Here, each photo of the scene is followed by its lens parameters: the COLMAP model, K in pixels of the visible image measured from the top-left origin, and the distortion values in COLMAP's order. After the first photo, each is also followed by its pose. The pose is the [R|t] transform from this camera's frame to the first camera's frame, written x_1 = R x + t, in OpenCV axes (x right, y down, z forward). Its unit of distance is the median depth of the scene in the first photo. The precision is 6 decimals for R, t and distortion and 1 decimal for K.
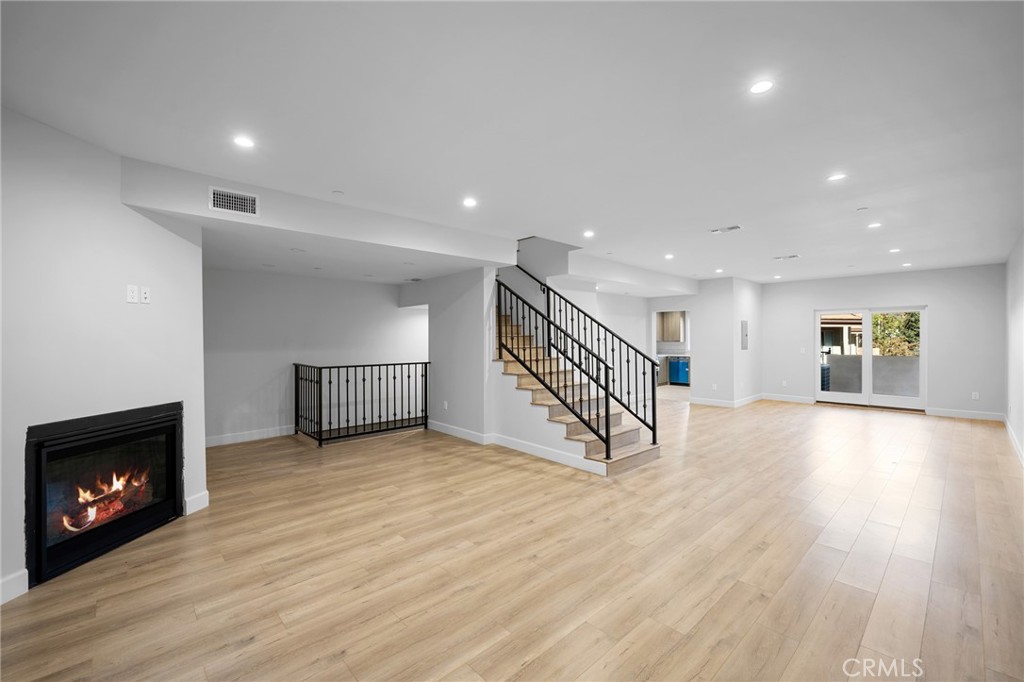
lens RADIAL K [[427.5, 0, 507.8], [0, 427.5, 342.7], [0, 0, 1]] dist [-0.002478, -0.000329]
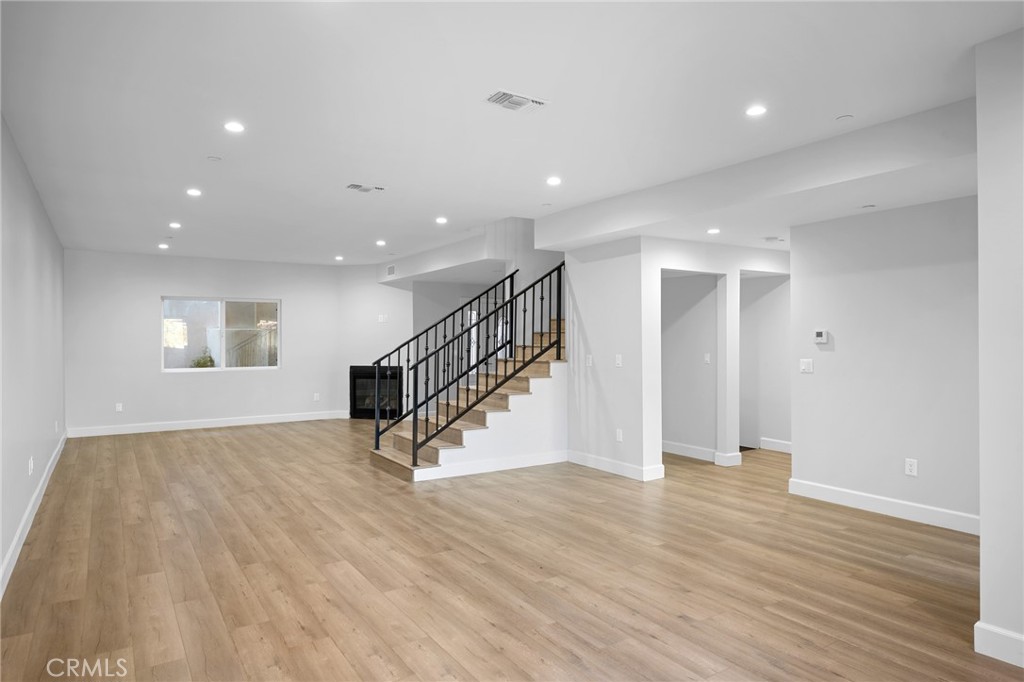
lens RADIAL K [[617.3, 0, 517.0], [0, 617.3, 344.9], [0, 0, 1]] dist [-0.007074, 0.000009]
pose [[-0.159227, 0.012331, -0.987165, 2.141629], [-0.005875, 0.999892, 0.013437, -0.013590], [0.987224, 0.007939, -0.159138, 2.009496]]
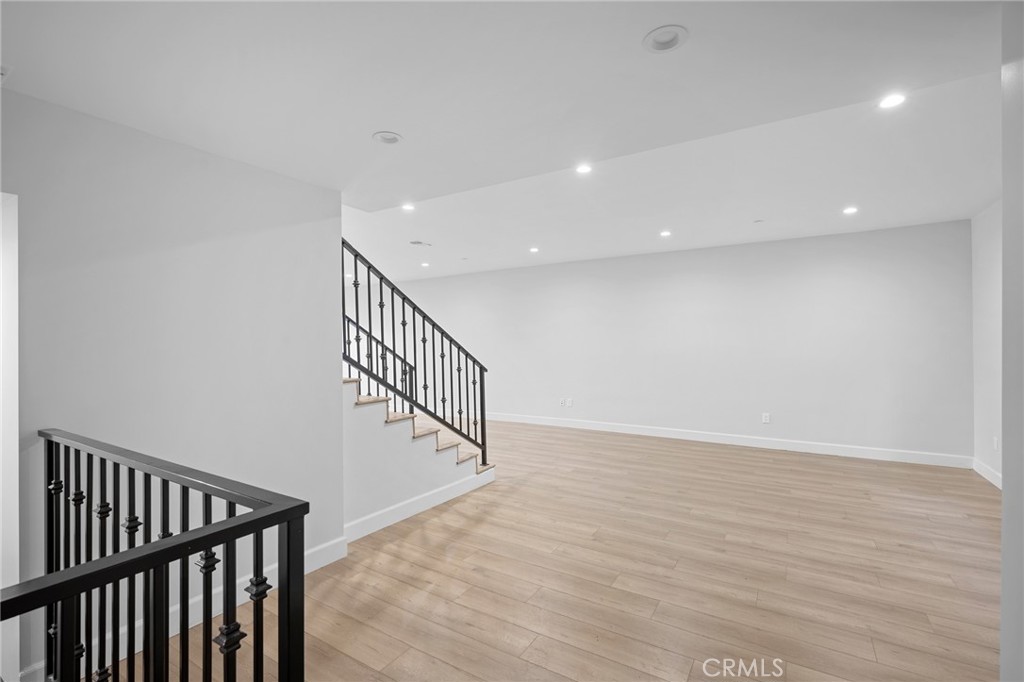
lens RADIAL K [[463.9, 0, 519.5], [0, 463.9, 337.6], [0, 0, 1]] dist [-0.006686, 0.001441]
pose [[-0.284565, 0.017080, 0.958505, -0.994058], [0.018407, 0.999754, -0.012350, -0.000235], [-0.958480, 0.014129, -0.284810, 1.524264]]
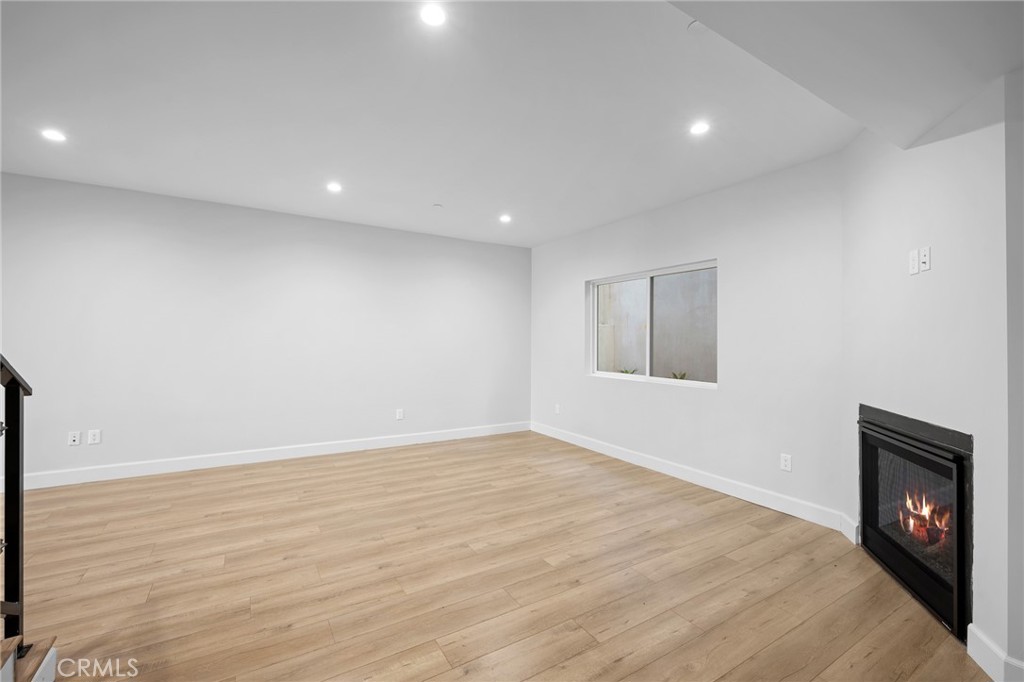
lens RADIAL K [[427.5, 0, 514.4], [0, 427.5, 337.4], [0, 0, 1]] dist [-0.002478, -0.000329]
pose [[-0.984072, -0.003263, 0.177739, -0.285926], [-0.002800, 0.999992, 0.002855, 0.013157], [-0.177747, 0.002312, -0.984074, 1.587557]]
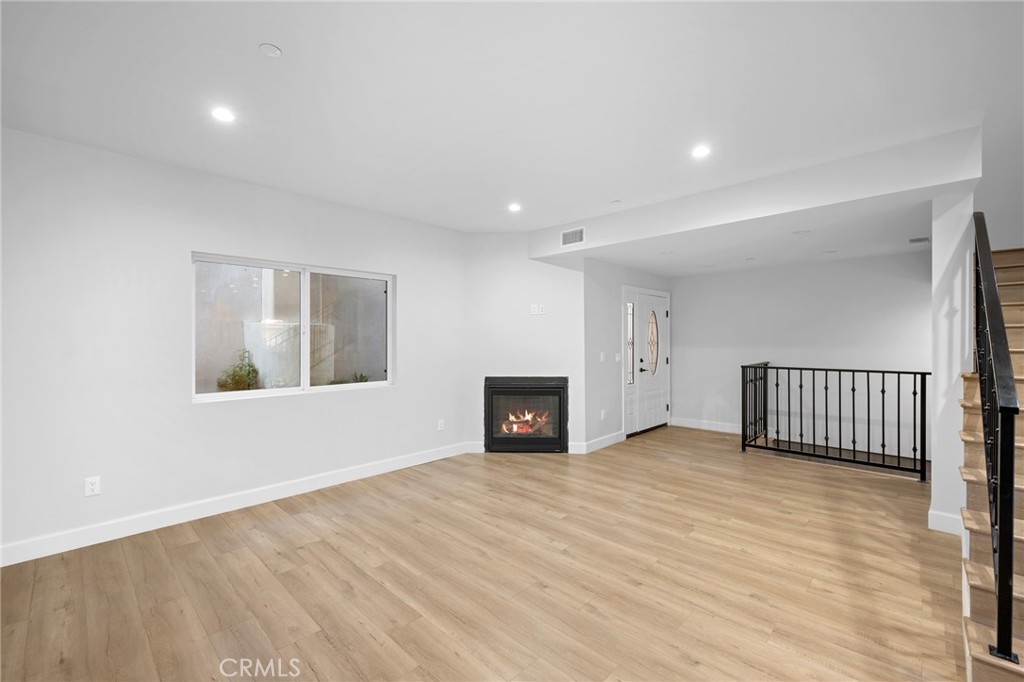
lens RADIAL K [[427.5, 0, 512.5], [0, 427.5, 340.5], [0, 0, 1]] dist [-0.002478, -0.000329]
pose [[0.063658, 0.004941, -0.997960, 0.717232], [-0.008061, 0.999958, 0.004437, 0.003129], [0.997939, 0.007762, 0.063695, 0.690829]]
